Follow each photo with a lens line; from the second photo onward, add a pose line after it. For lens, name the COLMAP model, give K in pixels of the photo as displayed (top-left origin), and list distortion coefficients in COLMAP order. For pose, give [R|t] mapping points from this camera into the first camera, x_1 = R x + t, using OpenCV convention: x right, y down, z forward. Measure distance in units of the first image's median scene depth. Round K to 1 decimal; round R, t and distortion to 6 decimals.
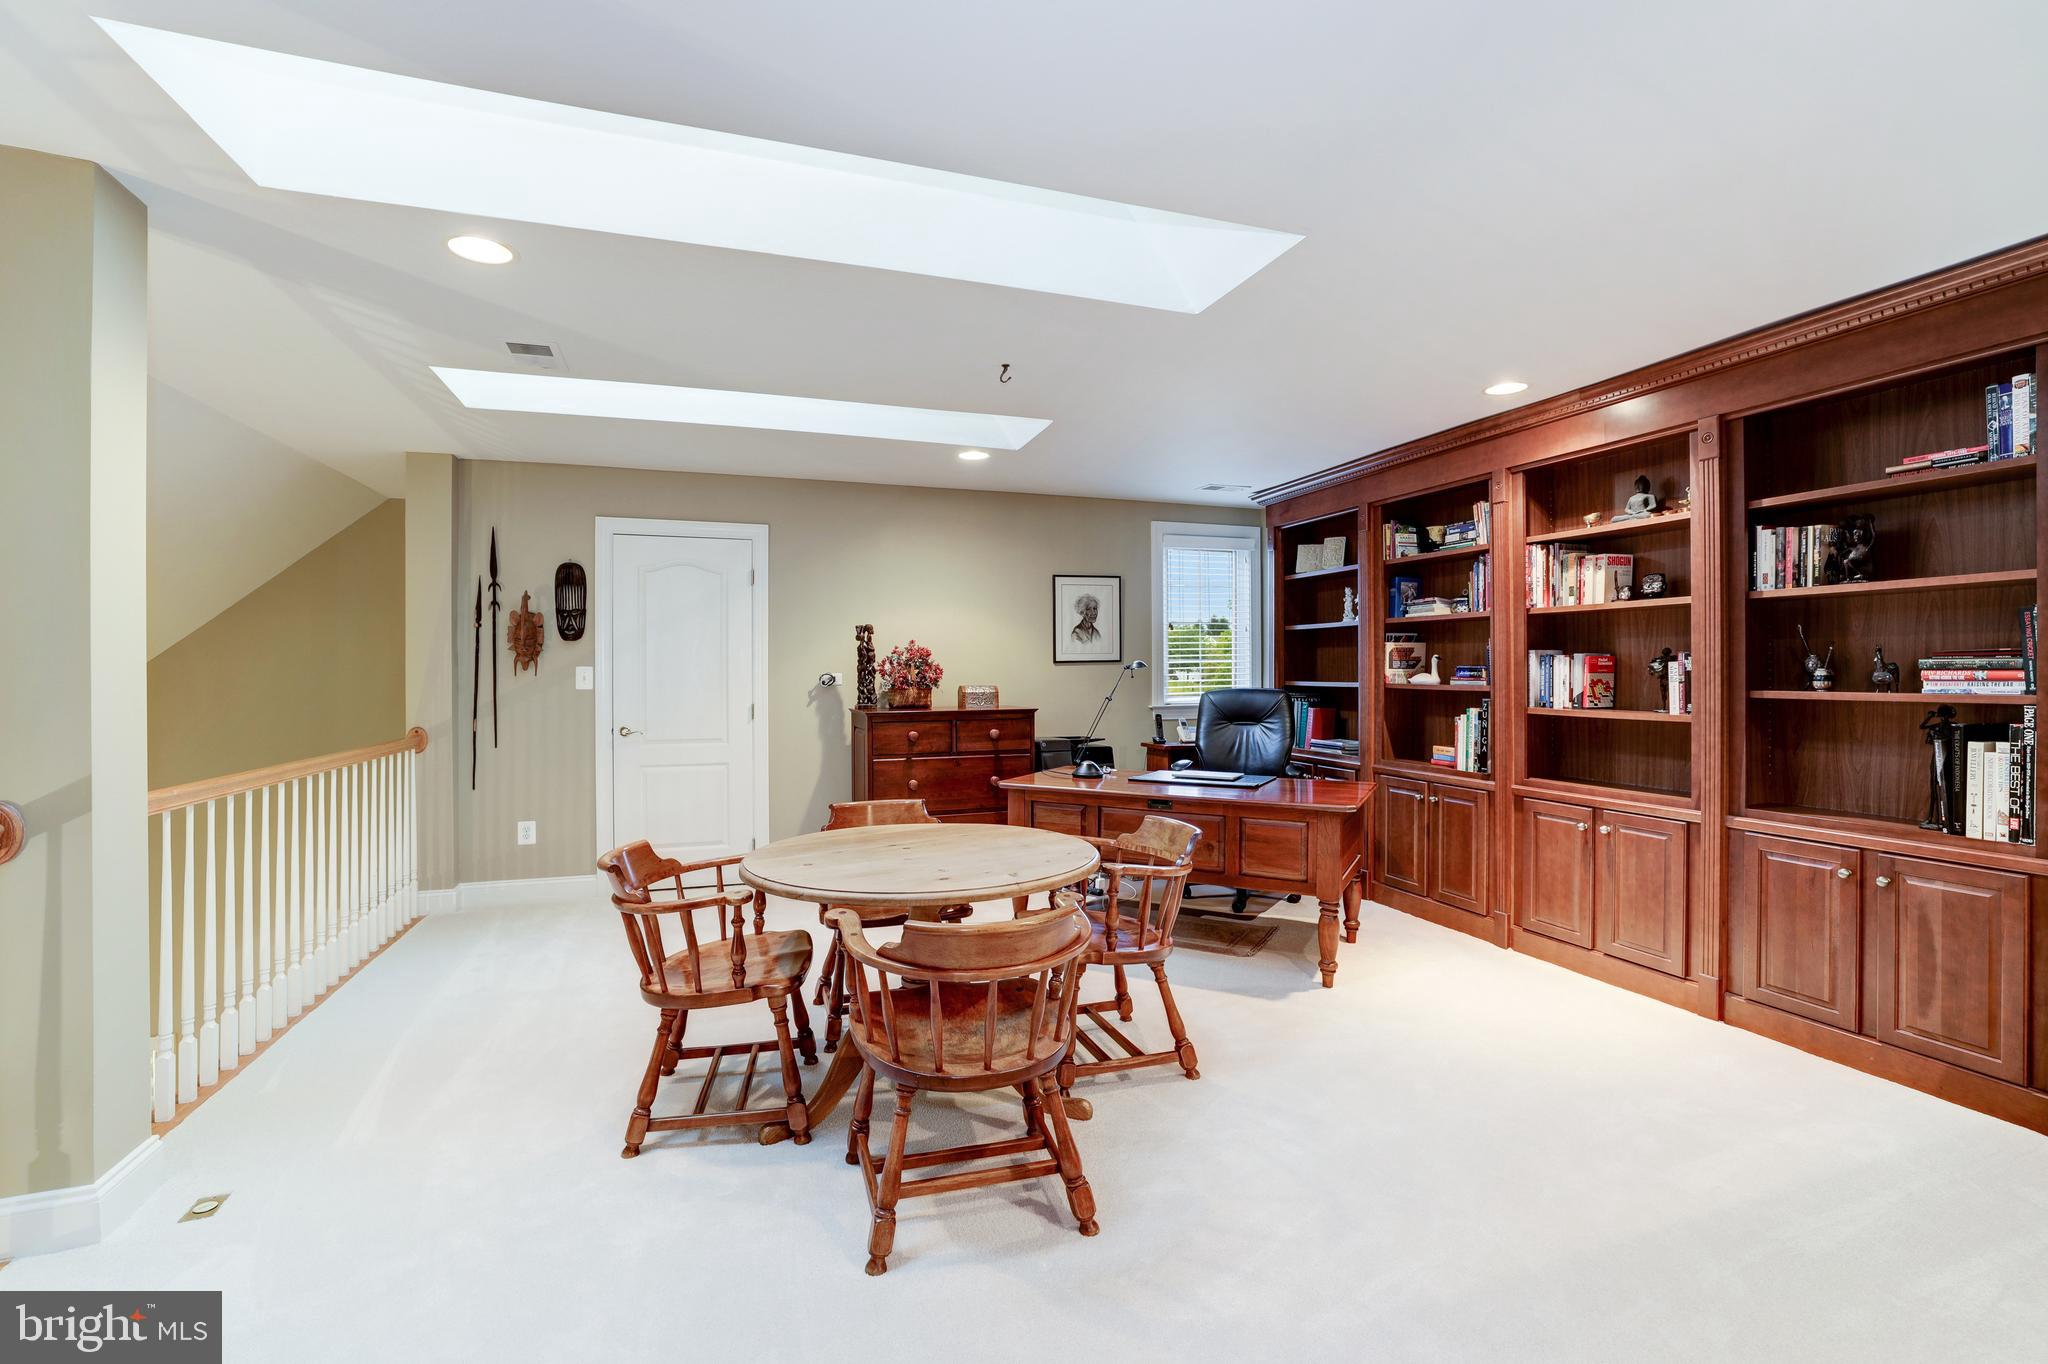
lens RADIAL K [[900.0, 0, 1016.8], [0, 900.0, 674.3], [0, 0, 1]] dist [-0.007735, 0.003036]
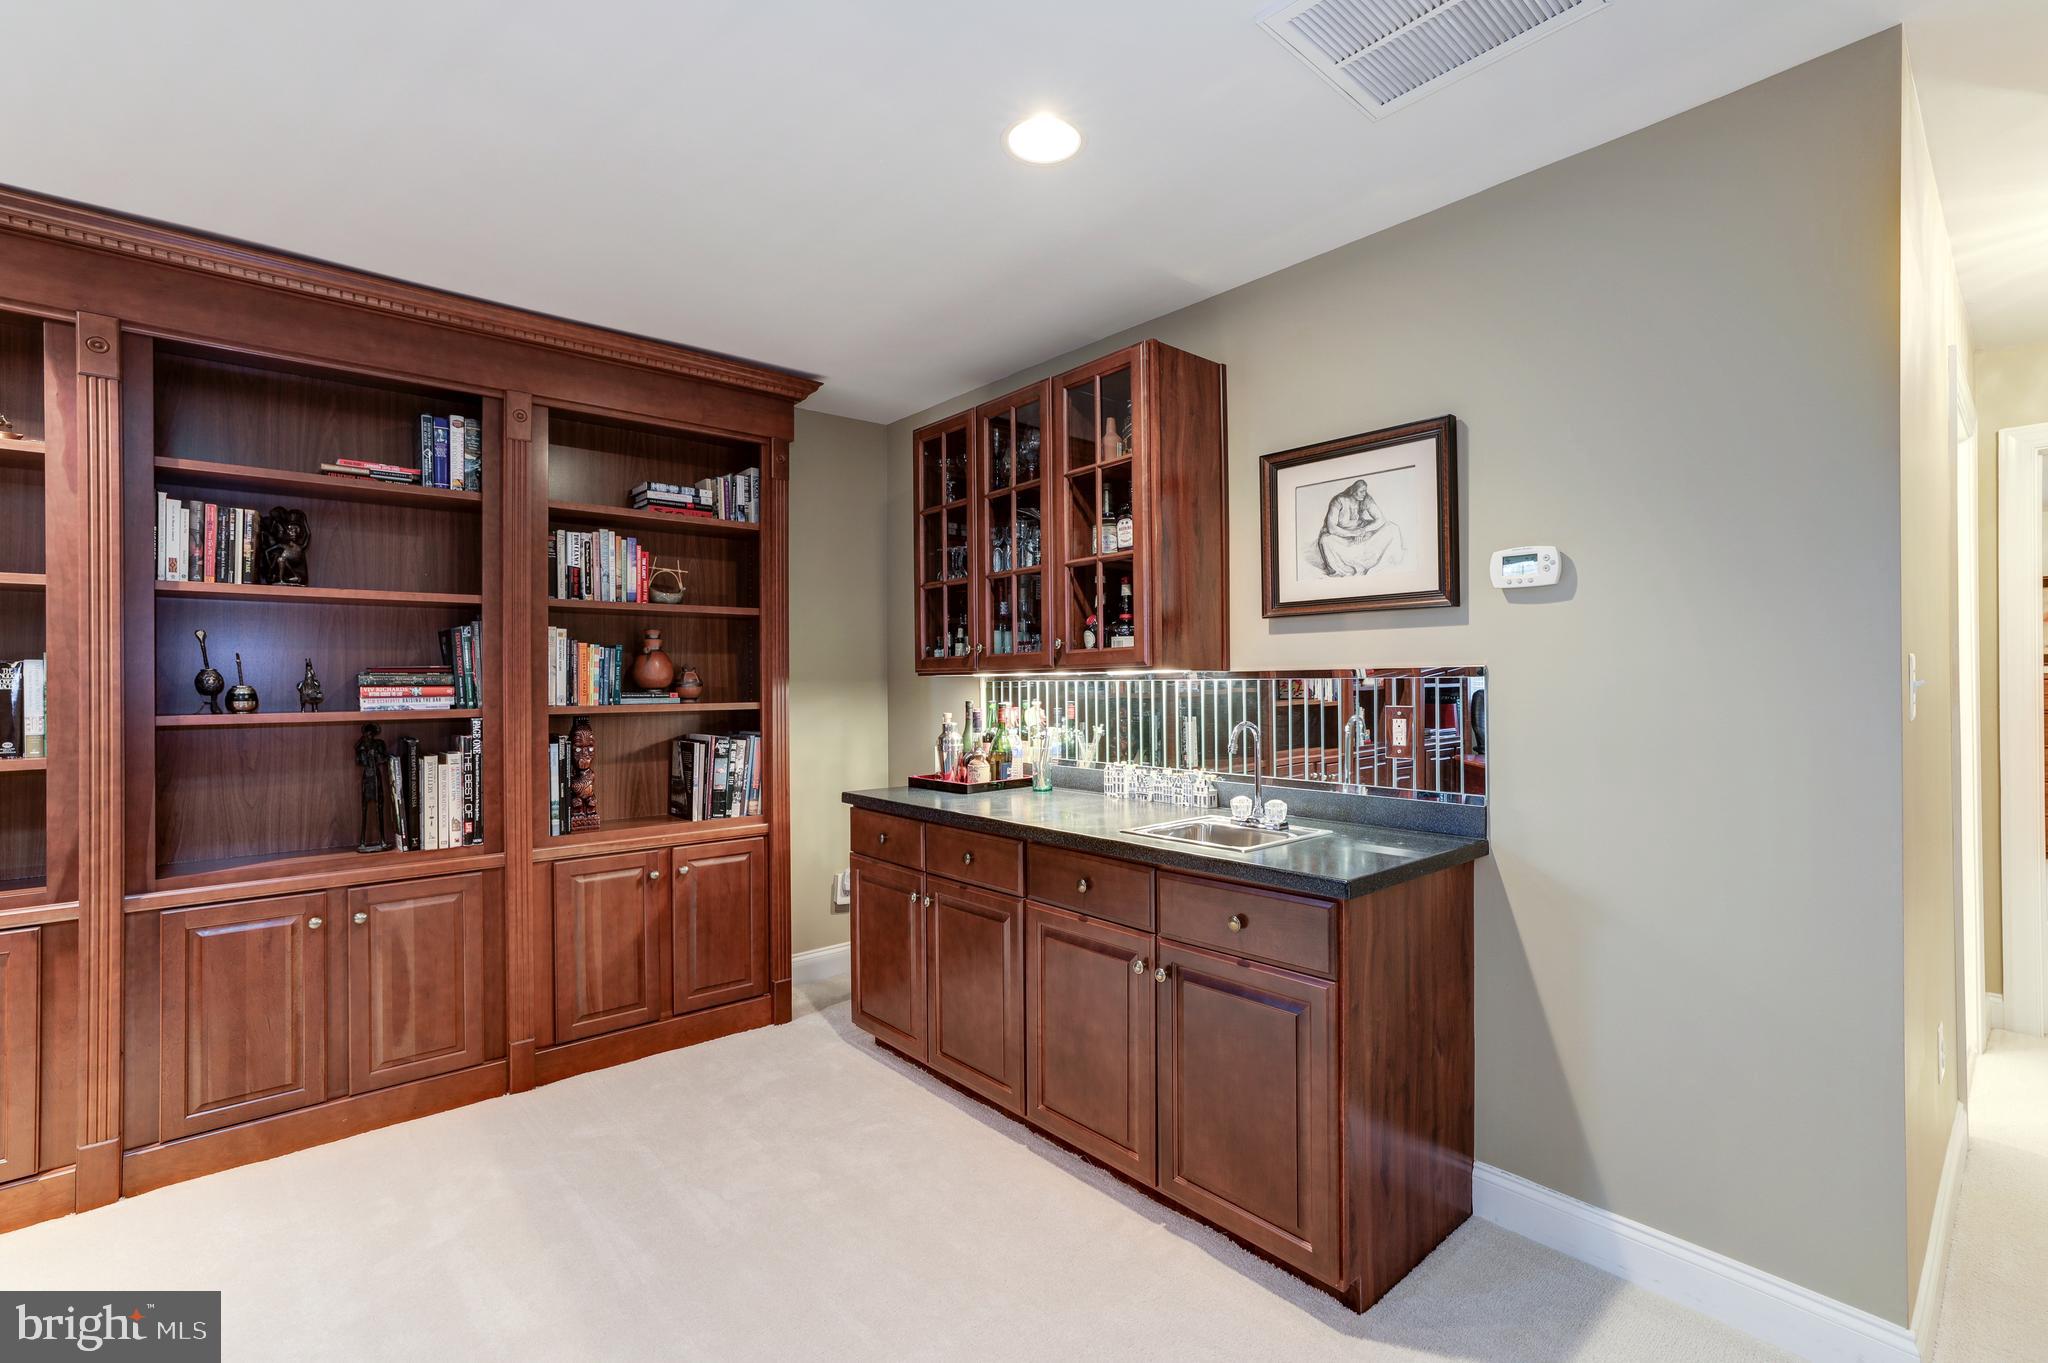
lens RADIAL K [[900.0, 0, 1025.9], [0, 900.0, 679.9], [0, 0, 1]] dist [-0.007735, 0.003036]
pose [[-0.369704, 0.006739, 0.929125, -0.102499], [0.010333, 0.999942, -0.003142, -0.001340], [-0.929092, 0.008439, -0.369752, 0.530351]]
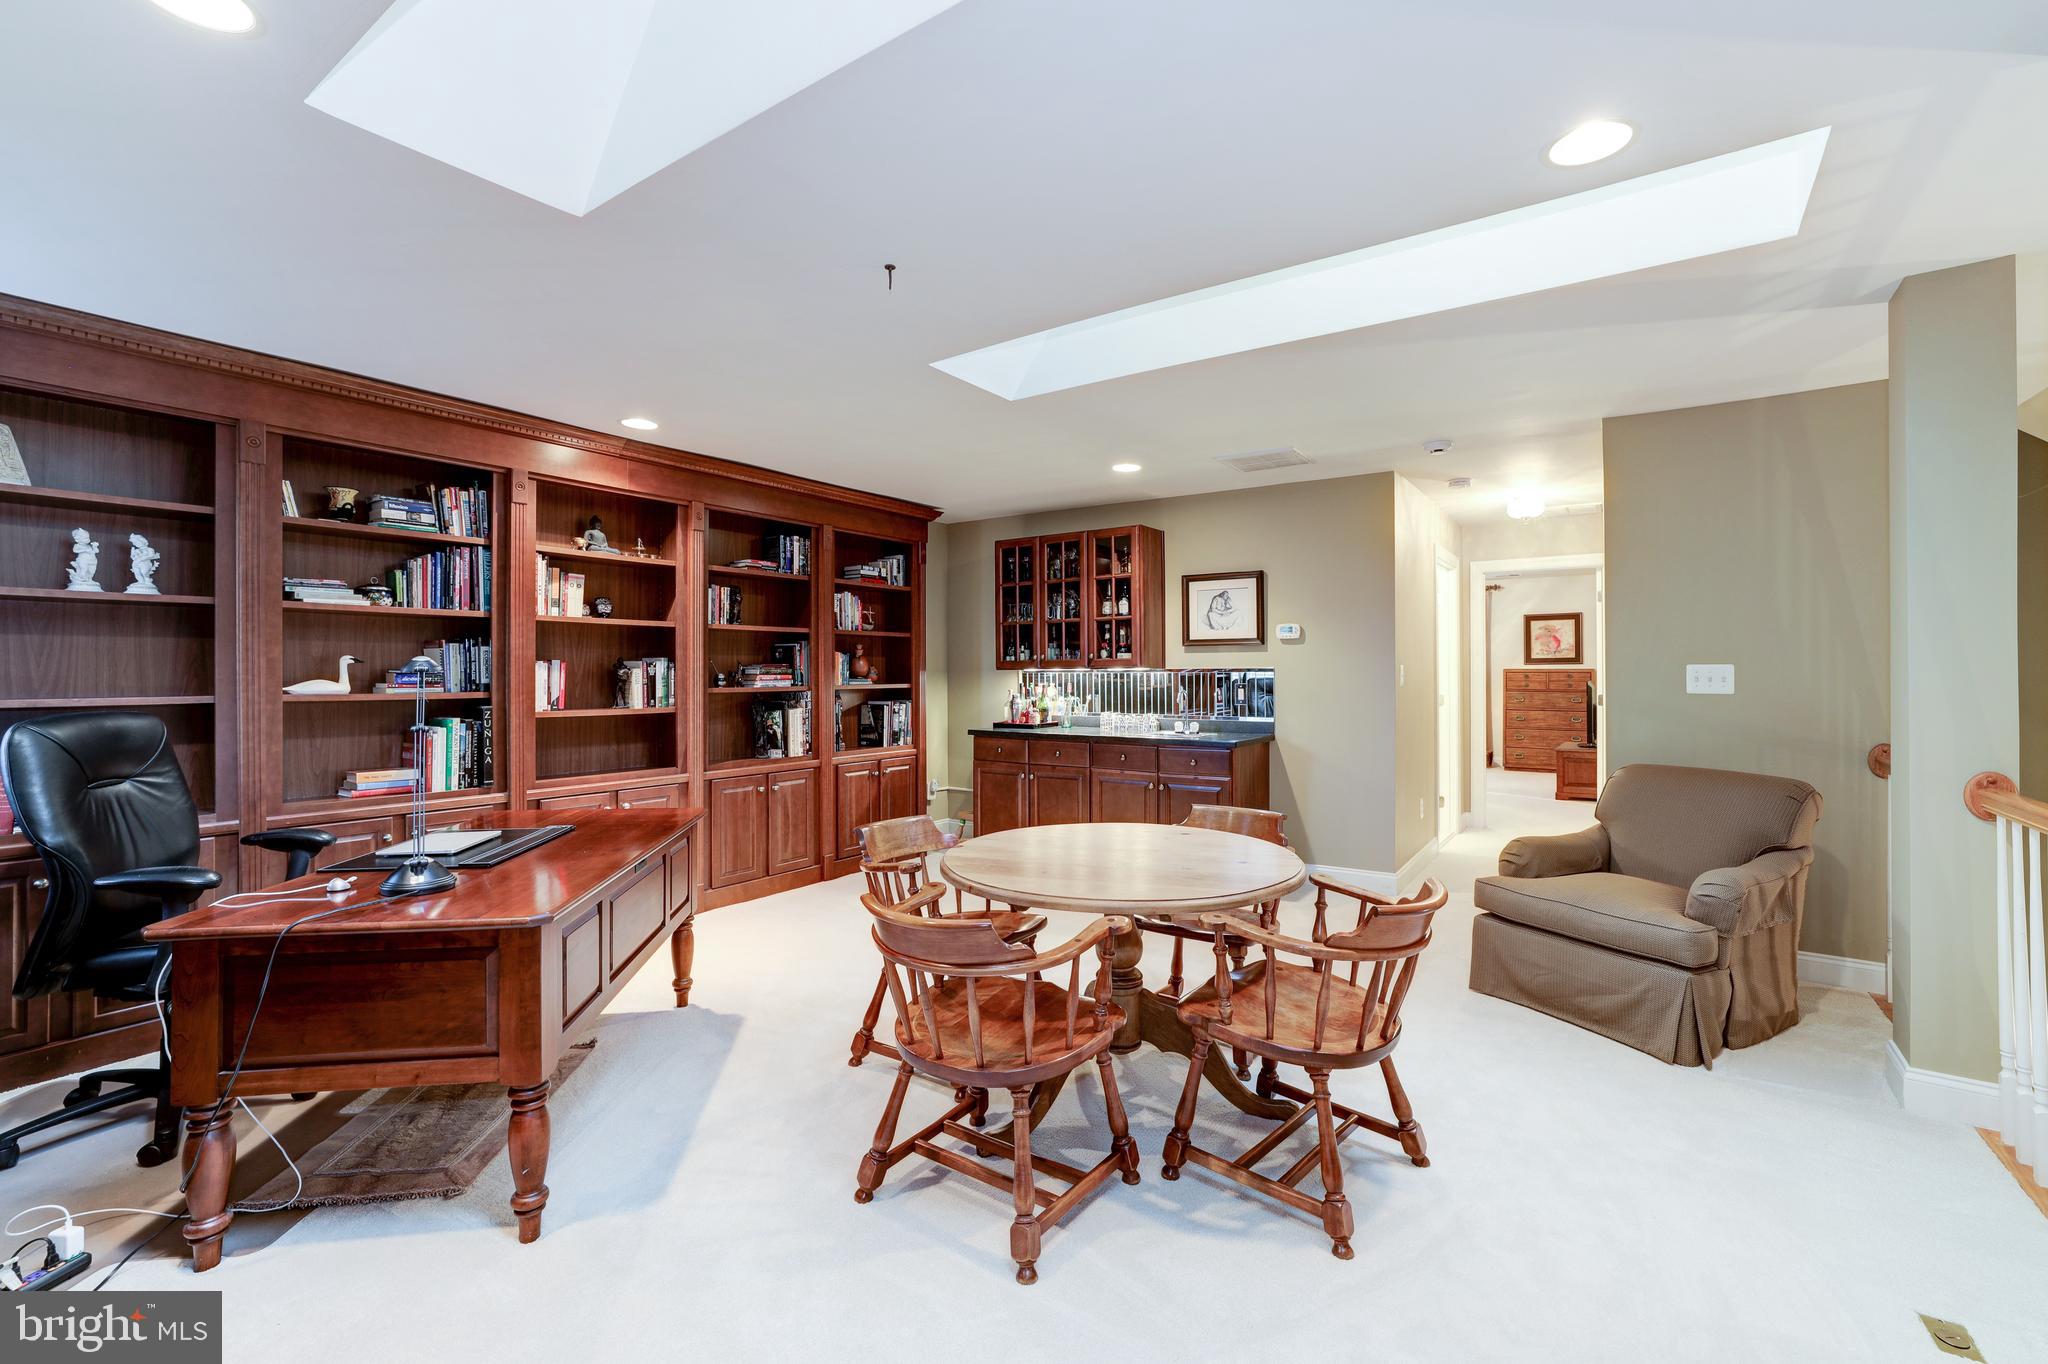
lens RADIAL K [[900.0, 0, 1024.0], [0, 900.0, 672.4], [0, 0, 1]] dist [-0.007735, 0.003036]
pose [[-0.595773, 0.004001, 0.803143, -0.639855], [0.006632, 0.999978, -0.000063, -0.004428], [-0.803126, 0.005289, -0.595786, 1.281392]]
